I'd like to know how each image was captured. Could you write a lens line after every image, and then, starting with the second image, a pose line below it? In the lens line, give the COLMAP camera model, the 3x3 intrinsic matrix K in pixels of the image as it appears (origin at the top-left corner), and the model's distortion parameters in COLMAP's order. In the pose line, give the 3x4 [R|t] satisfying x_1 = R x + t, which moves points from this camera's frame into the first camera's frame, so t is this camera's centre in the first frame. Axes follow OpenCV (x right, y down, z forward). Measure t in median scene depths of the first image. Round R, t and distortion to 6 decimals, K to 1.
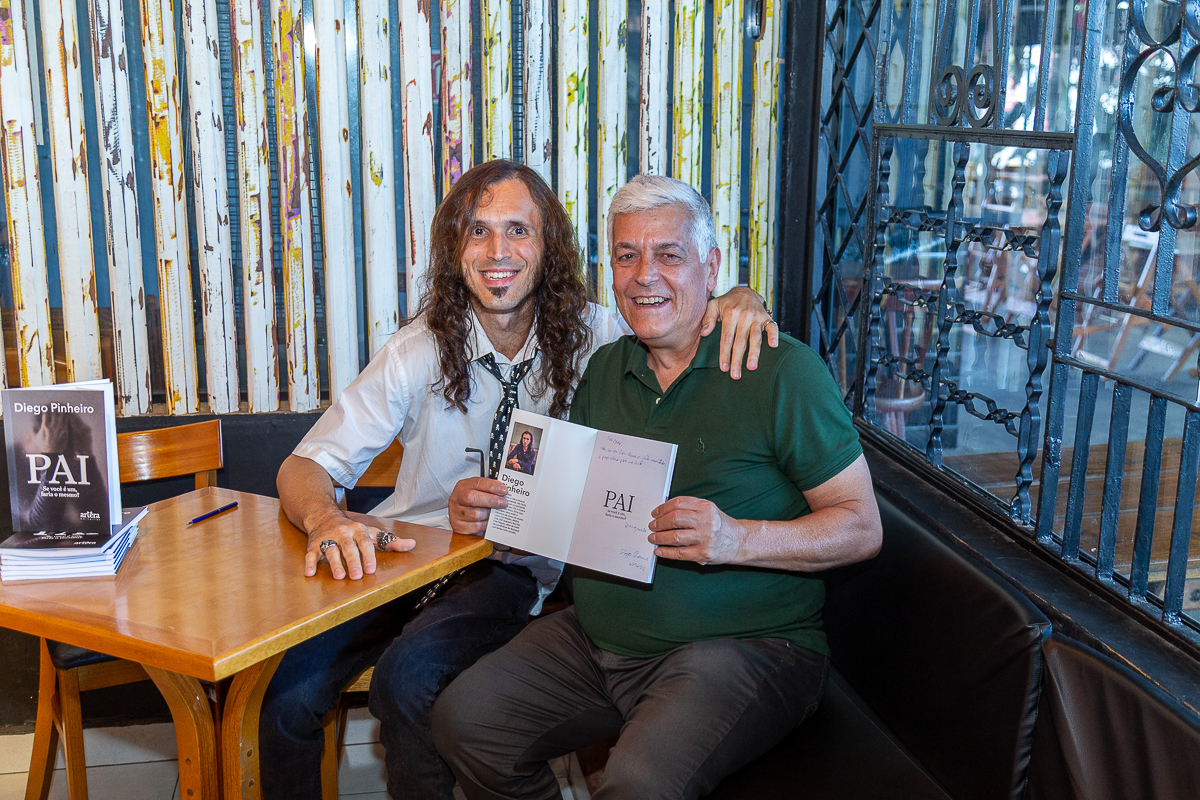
lens RADIAL K [[1408.5, 0, 604.4], [0, 1408.5, 413.1], [0, 0, 1]] dist [0.024076, 0.000000]
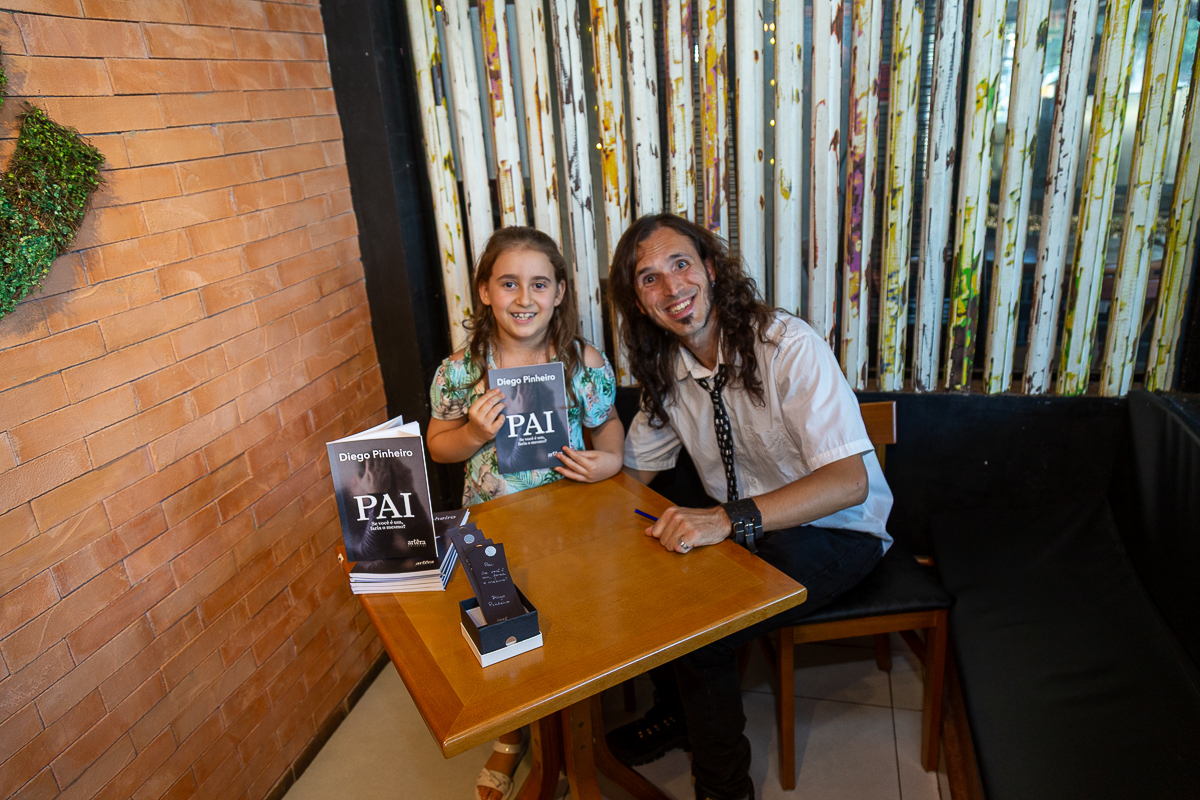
lens RADIAL K [[803.0, 0, 606.8], [0, 803.0, 407.8], [0, 0, 1]] dist [0.008487, -0.004095]
pose [[0.903152, 0.079485, -0.421899, -0.003906], [-0.016243, 0.988335, 0.151428, -0.091382], [0.429014, -0.129909, 0.893907, 0.335890]]
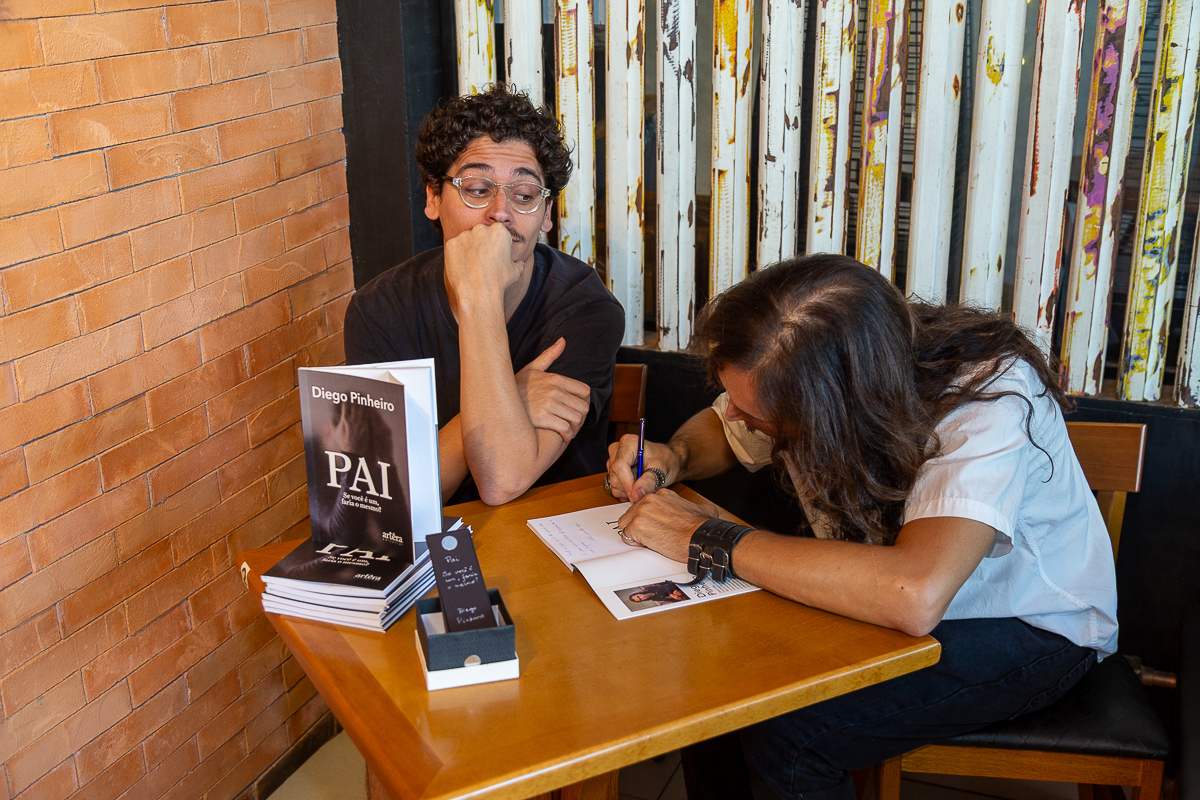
lens RADIAL K [[1335.8, 0, 602.8], [0, 1335.8, 411.7], [0, 0, 1]] dist [0.009799, 0.000000]
pose [[0.840629, 0.161493, -0.516975, 0.054633], [-0.097093, 0.983983, 0.149499, -0.078949], [0.532838, -0.075478, 0.842844, 0.298375]]
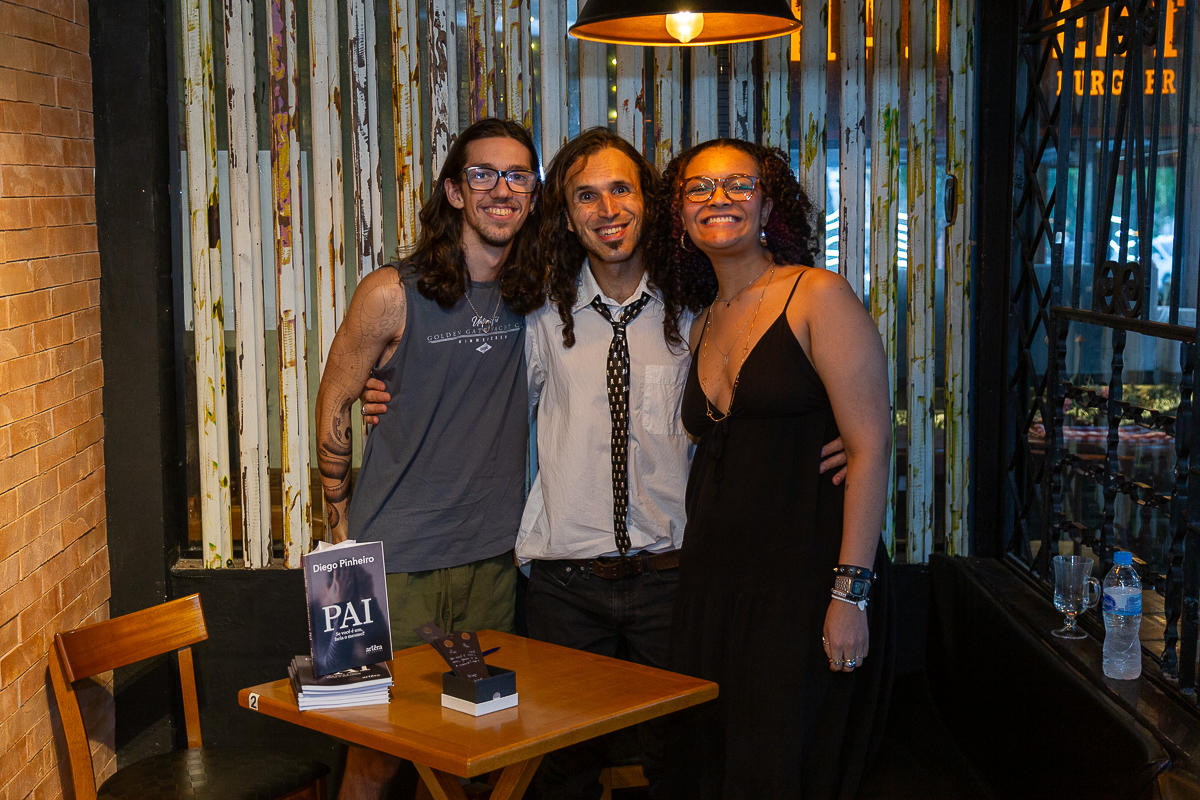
lens RADIAL K [[1604.3, 0, 597.6], [0, 1604.3, 402.6], [0, 0, 1]] dist [0.032823, 0.000000]
pose [[0.987393, -0.000231, -0.158289, 0.039412], [-0.017099, 0.993992, -0.108113, 0.006471], [0.157363, 0.109456, 0.981456, -0.234356]]
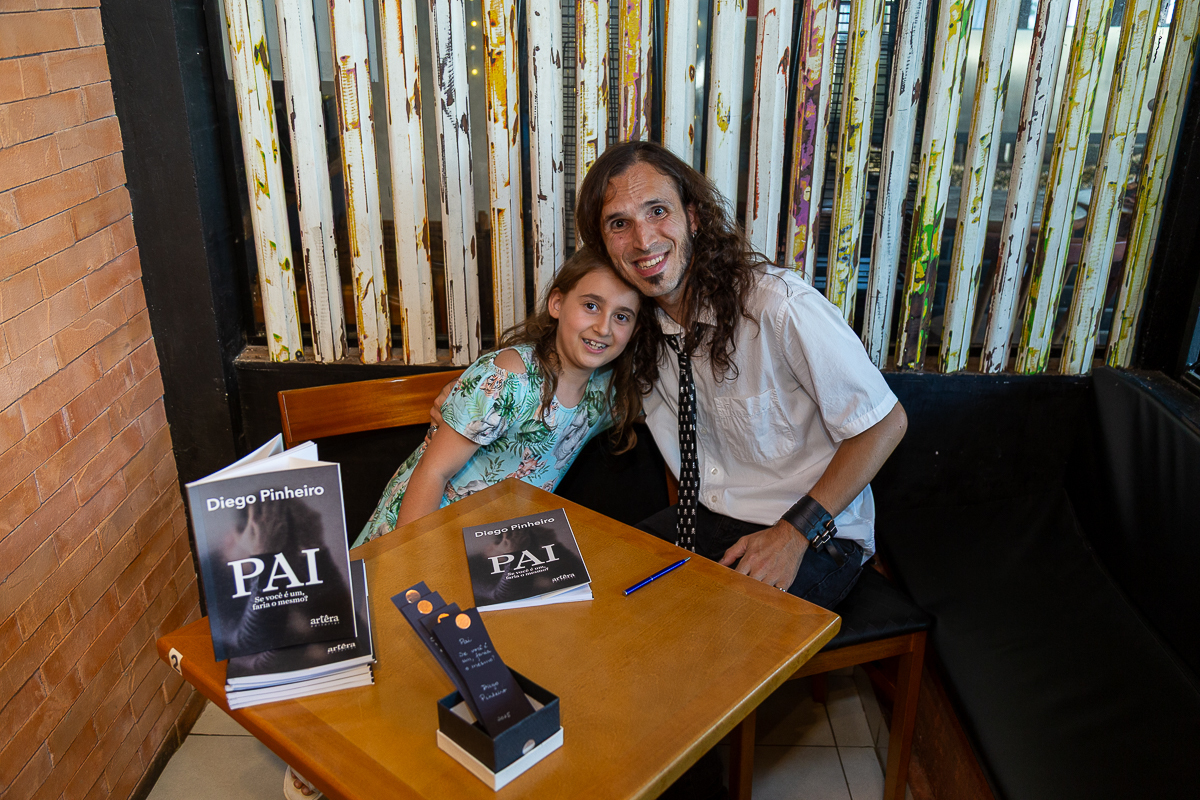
lens RADIAL K [[953.7, 0, 599.3], [0, 953.7, 399.6], [0, 0, 1]] dist [0.013373, -0.040022]
pose [[0.980555, 0.072289, -0.182446, -0.115769], [-0.041734, 0.985230, 0.166072, -0.090499], [0.191756, -0.155229, 0.969089, 0.364930]]
